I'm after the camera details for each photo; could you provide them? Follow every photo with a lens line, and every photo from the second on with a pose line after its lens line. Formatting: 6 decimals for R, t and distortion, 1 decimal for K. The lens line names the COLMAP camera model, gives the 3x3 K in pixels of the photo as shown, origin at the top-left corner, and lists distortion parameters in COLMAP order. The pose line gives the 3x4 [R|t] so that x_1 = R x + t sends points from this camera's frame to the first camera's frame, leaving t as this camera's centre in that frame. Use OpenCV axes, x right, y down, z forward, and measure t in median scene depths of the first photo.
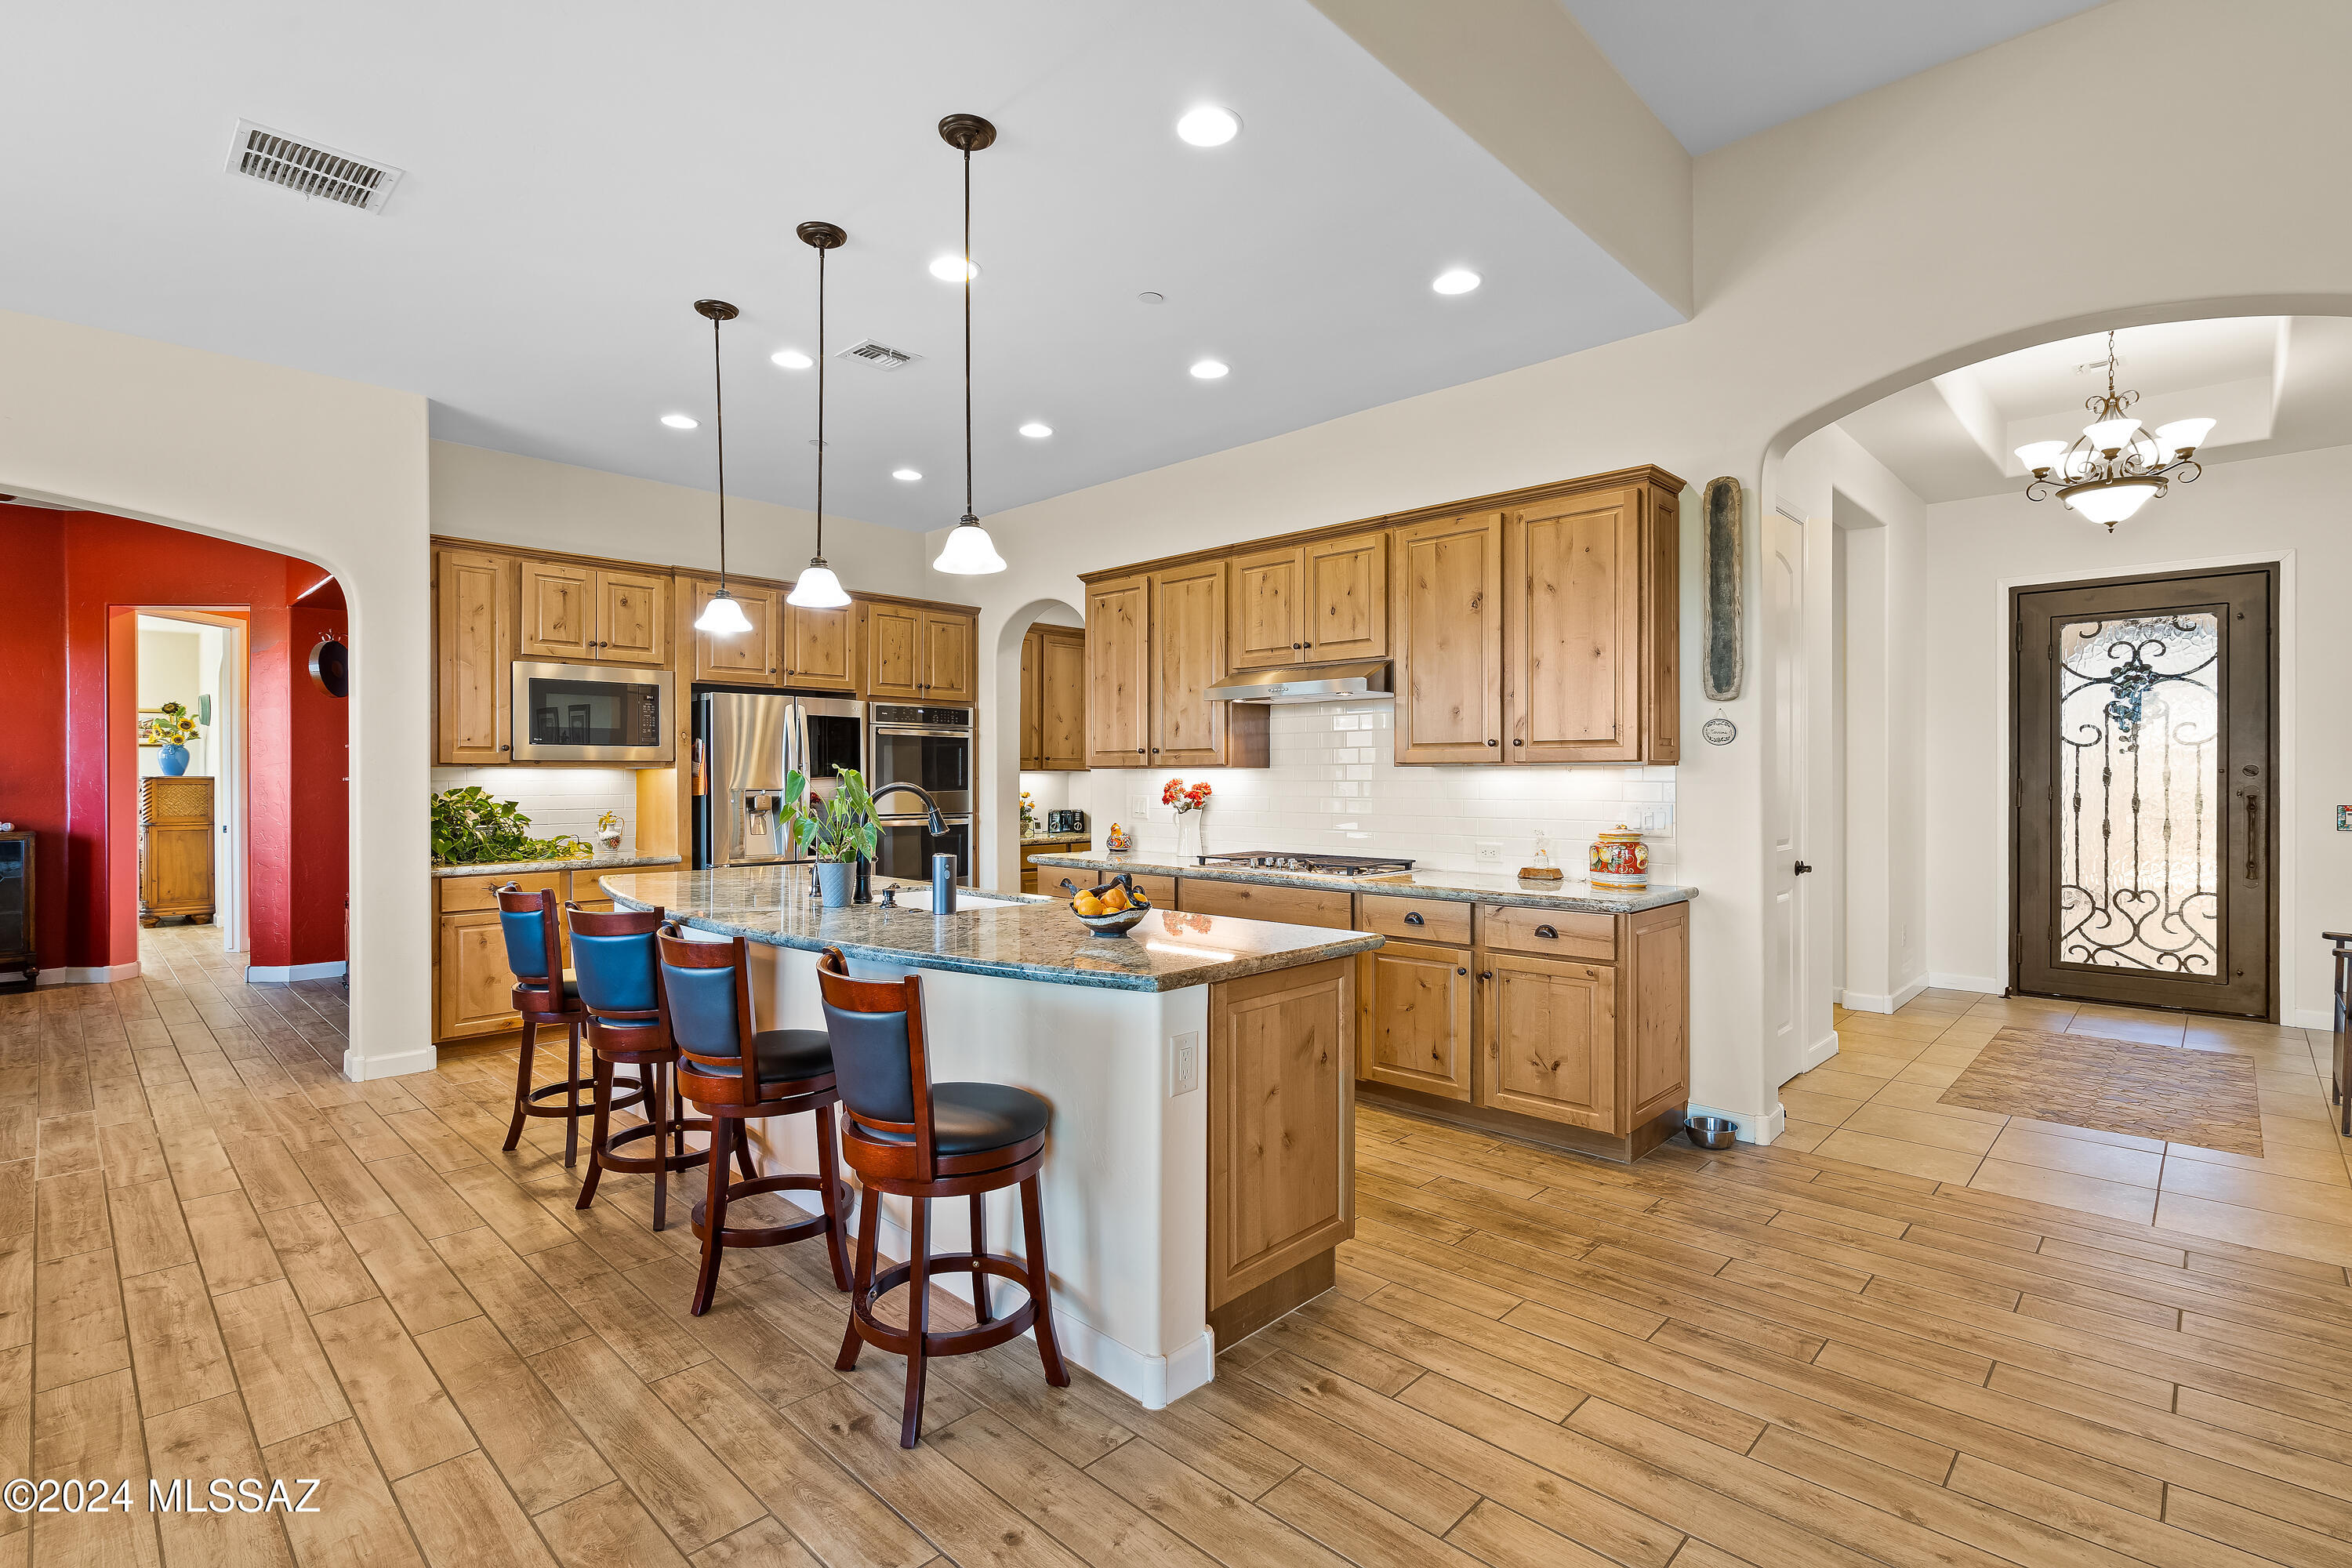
lens RADIAL K [[1092.7, 0, 1202.0], [0, 1092.7, 780.2], [0, 0, 1]] dist [-0.001949, -0.000528]
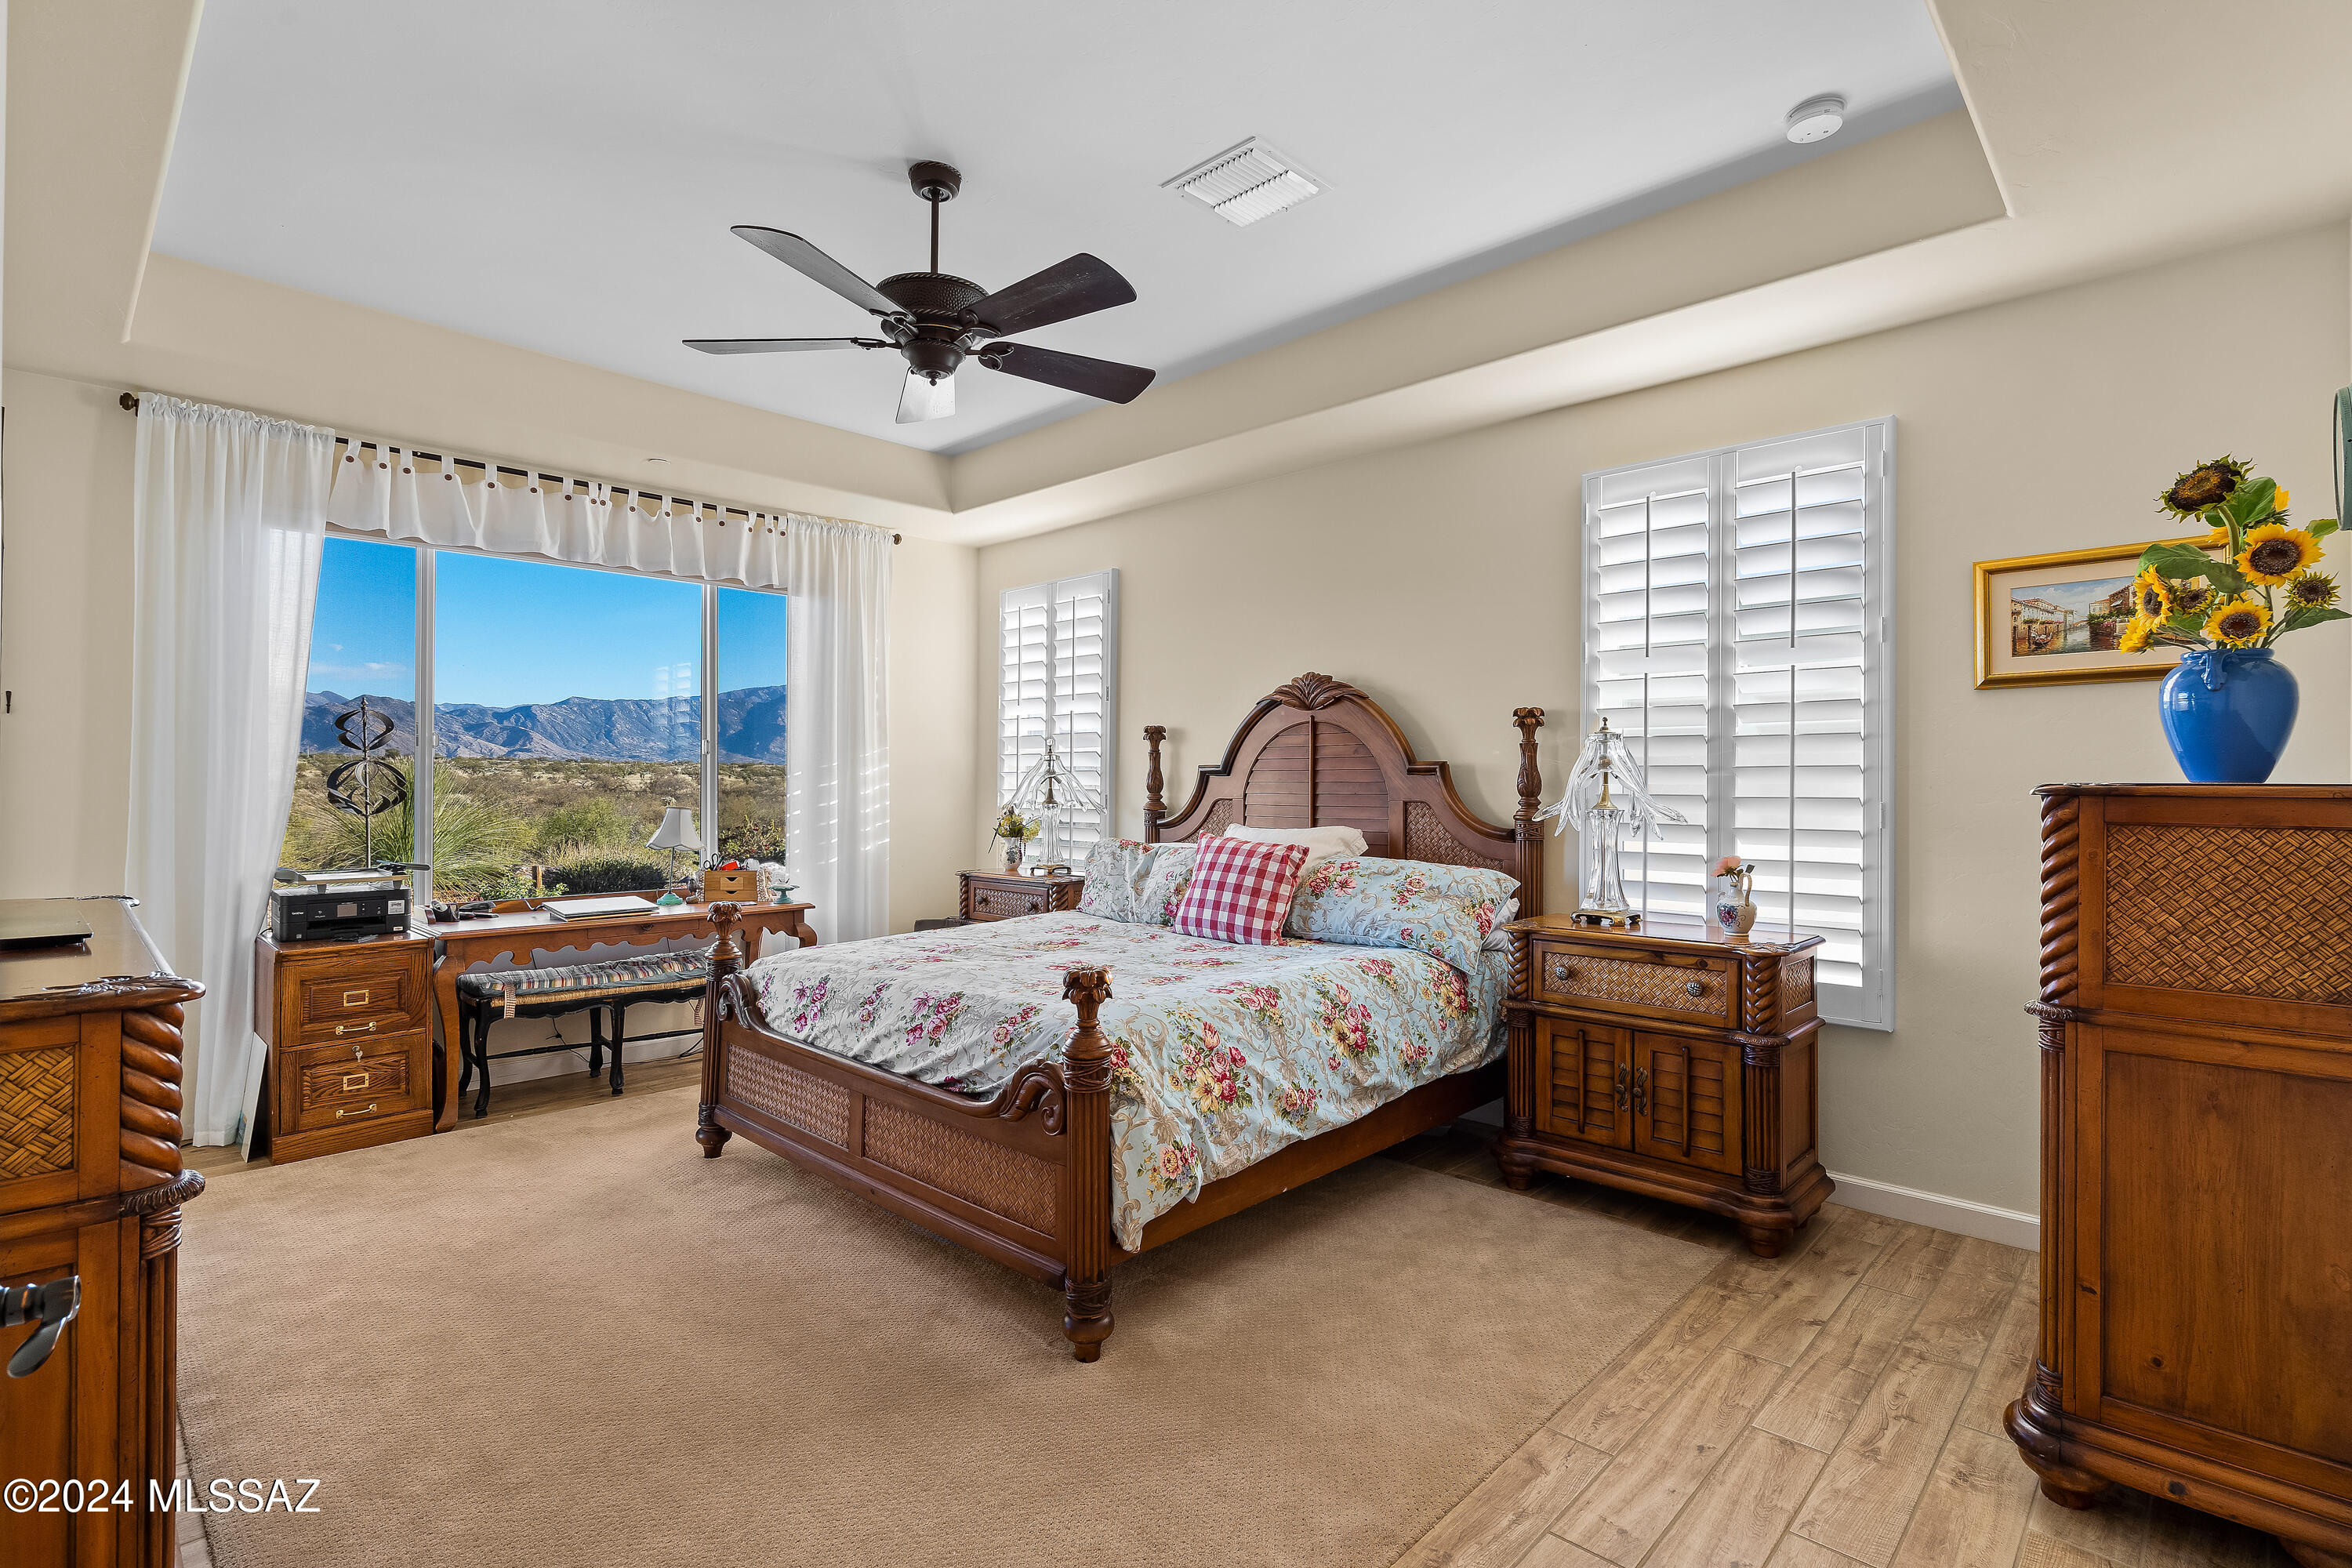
lens RADIAL K [[1109.0, 0, 1191.5], [0, 1109.0, 764.0], [0, 0, 1]] dist [-0.000704, -0.000225]
pose [[-0.012586, -0.016665, -0.999782, -1.328859], [-0.009358, 0.999819, -0.016548, -0.003808], [0.999877, 0.009148, -0.012740, 1.477641]]
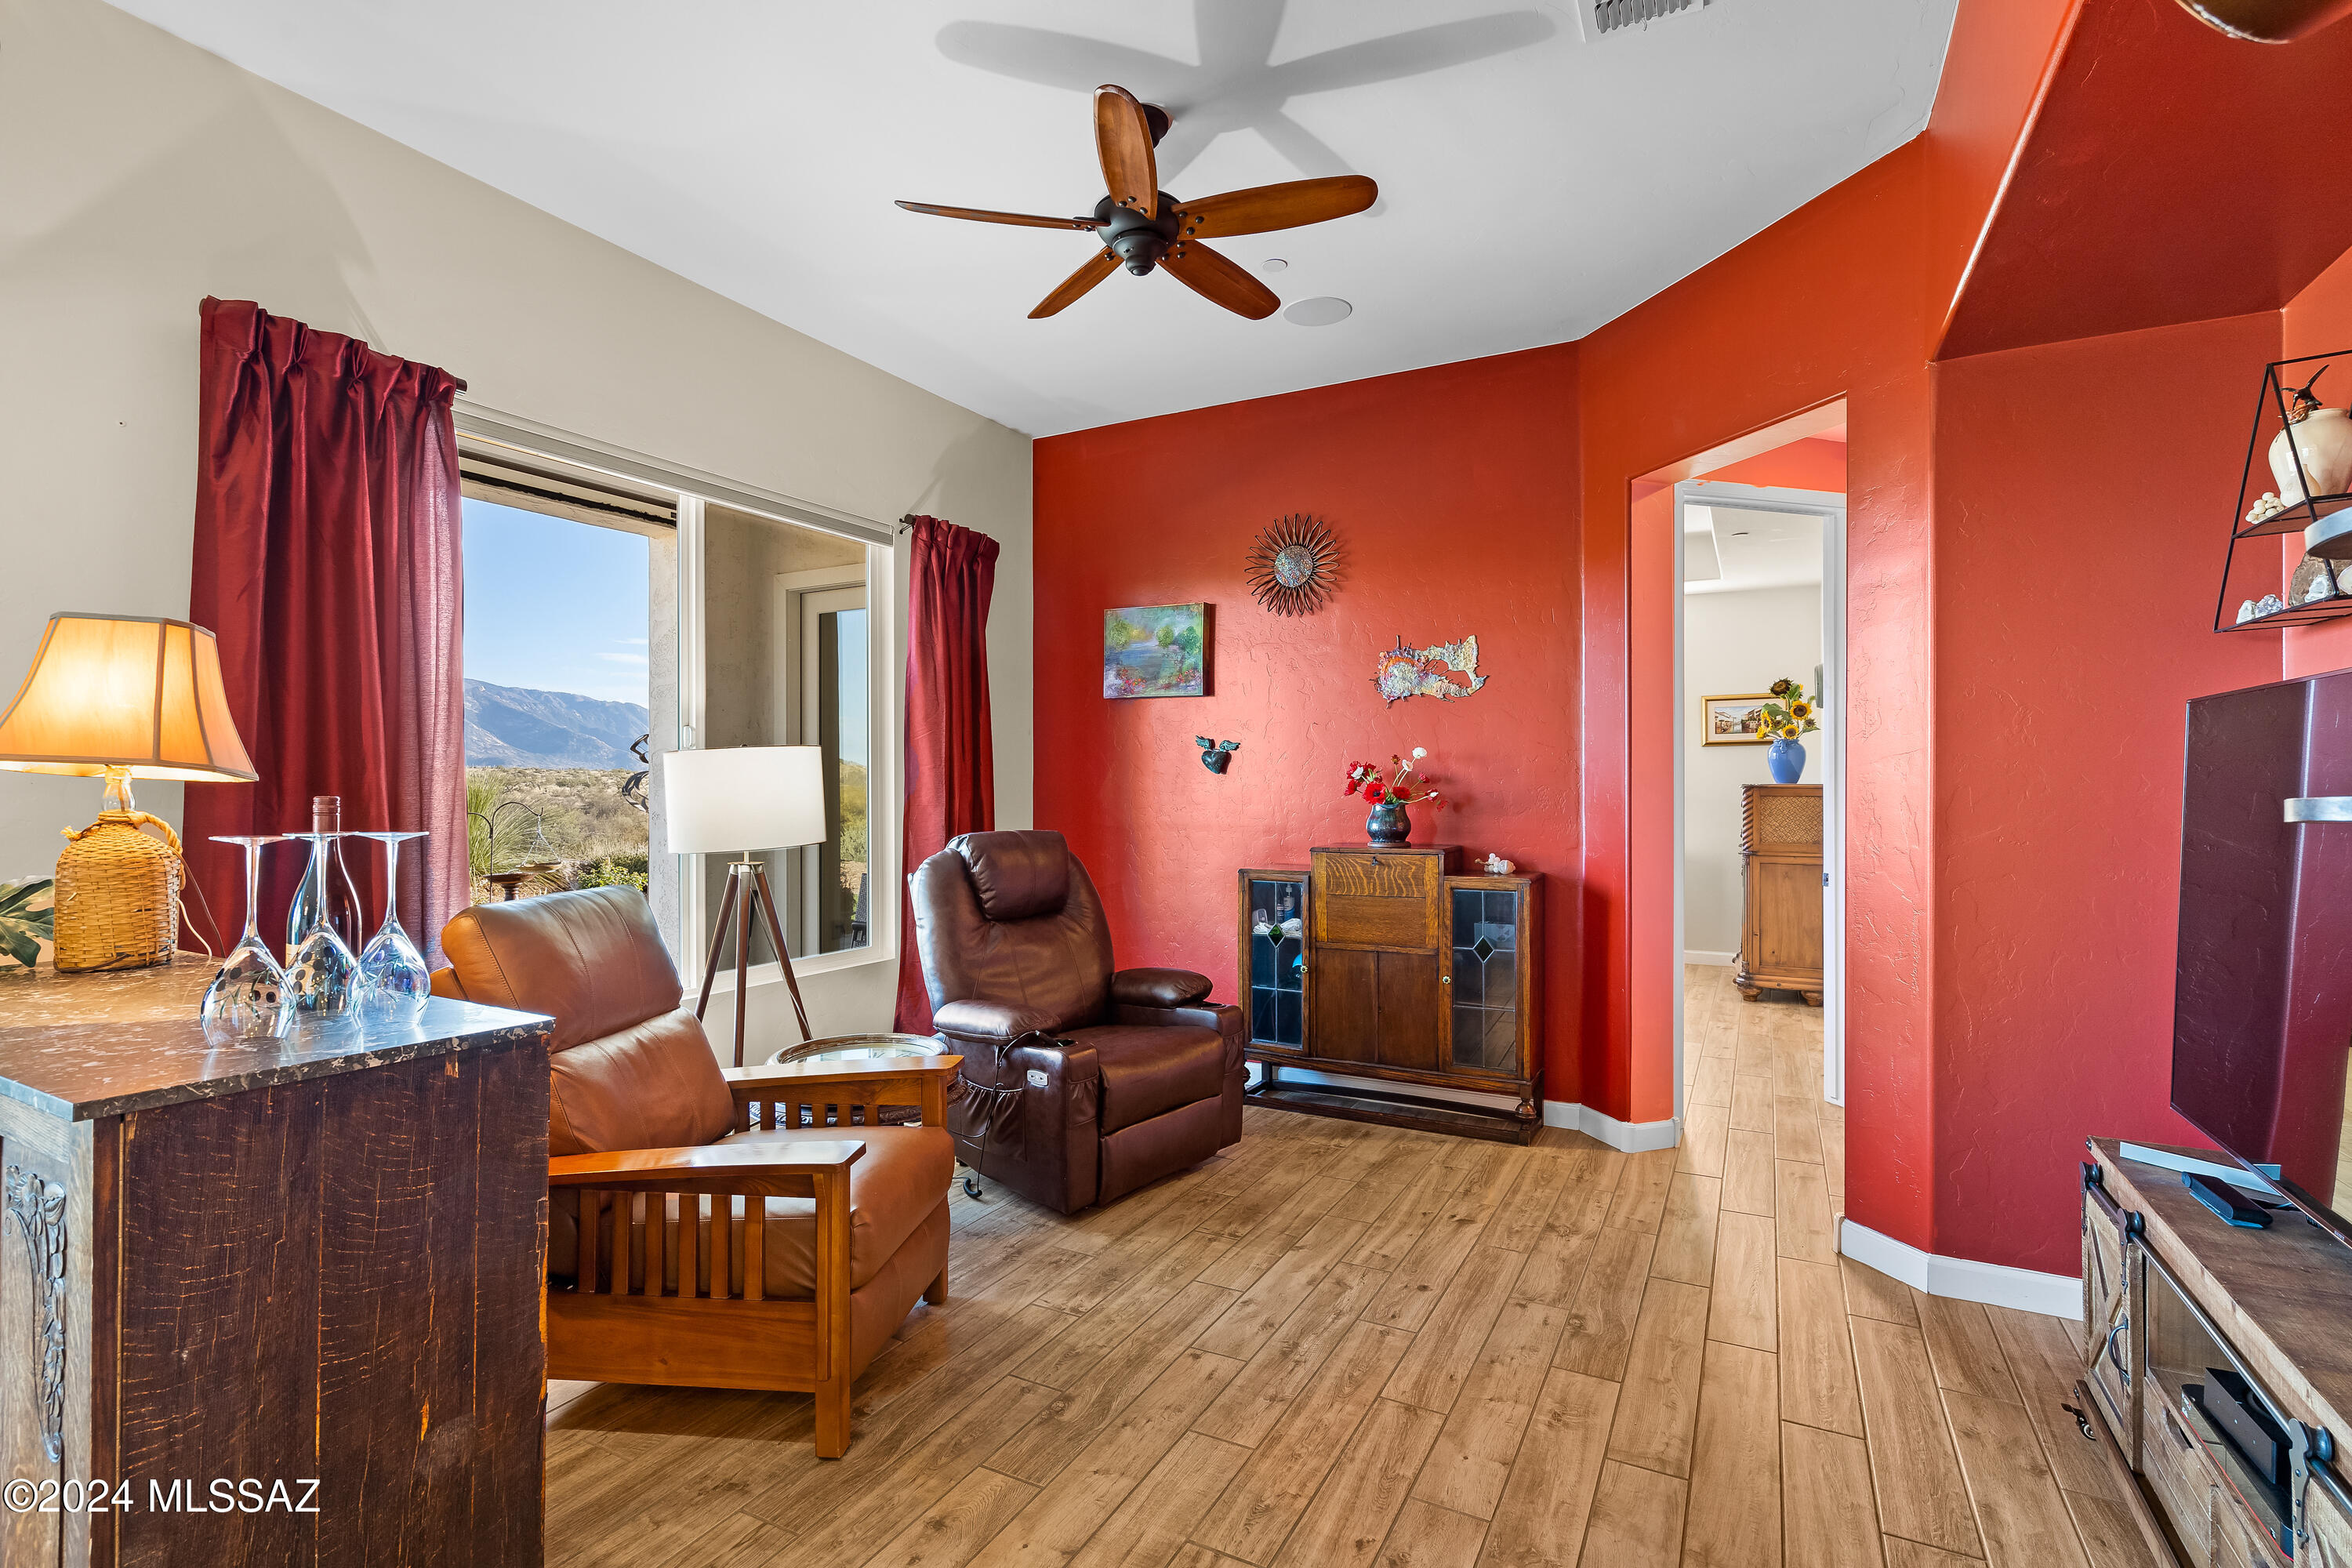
lens RADIAL K [[1092.0, 0, 1184.8], [0, 1092.0, 770.6], [0, 0, 1]] dist [-0.005911, -0.000031]
pose [[0.259610, -0.011120, -0.965650, -0.672549], [-0.002794, 0.999921, -0.012266, -0.004400], [0.965710, 0.005883, 0.259558, 0.820382]]
